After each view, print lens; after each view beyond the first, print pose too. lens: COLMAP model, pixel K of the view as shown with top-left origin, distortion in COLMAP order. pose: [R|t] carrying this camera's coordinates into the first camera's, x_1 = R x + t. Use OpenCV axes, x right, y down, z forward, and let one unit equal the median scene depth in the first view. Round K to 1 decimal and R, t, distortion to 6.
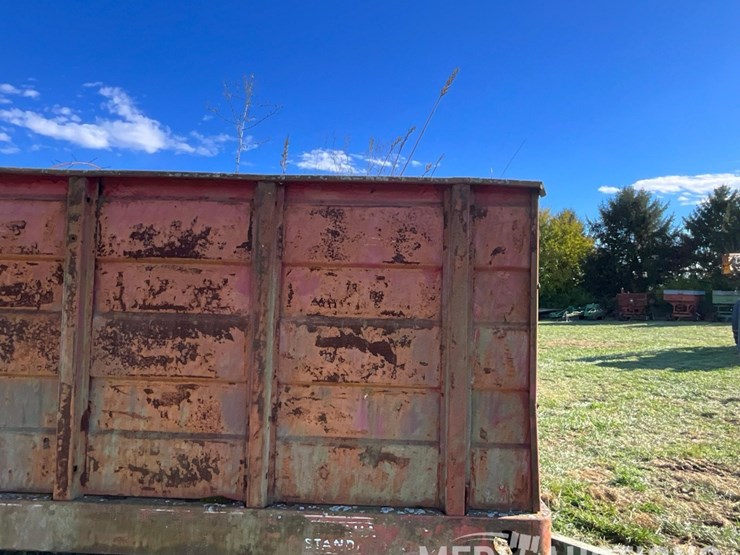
lens RADIAL K [[503.6, 0, 369.9], [0, 503.6, 278.8], [0, 0, 1]] dist [-0.005752, 0.000184]
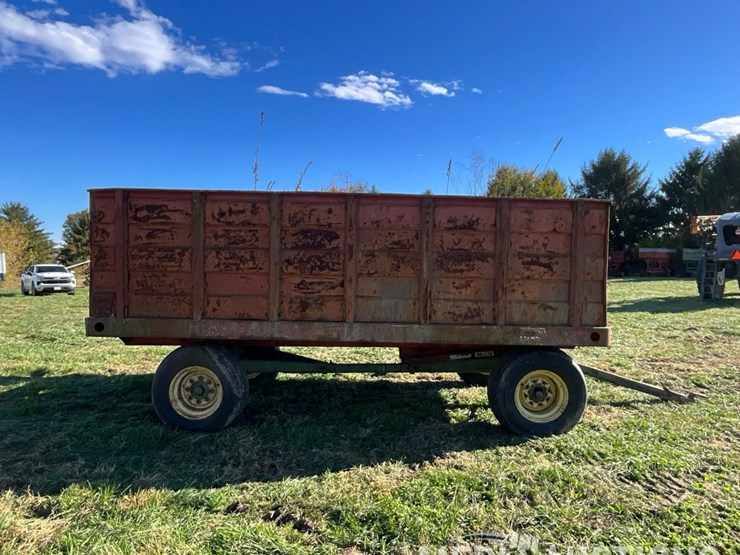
lens RADIAL K [[503.6, 0, 369.9], [0, 503.6, 278.8], [0, 0, 1]] dist [-0.005752, 0.000184]
pose [[0.999166, -0.004922, 0.040543, -0.960791], [0.001639, 0.996744, 0.080612, -0.001426], [-0.040808, -0.080478, 0.995921, -1.483906]]
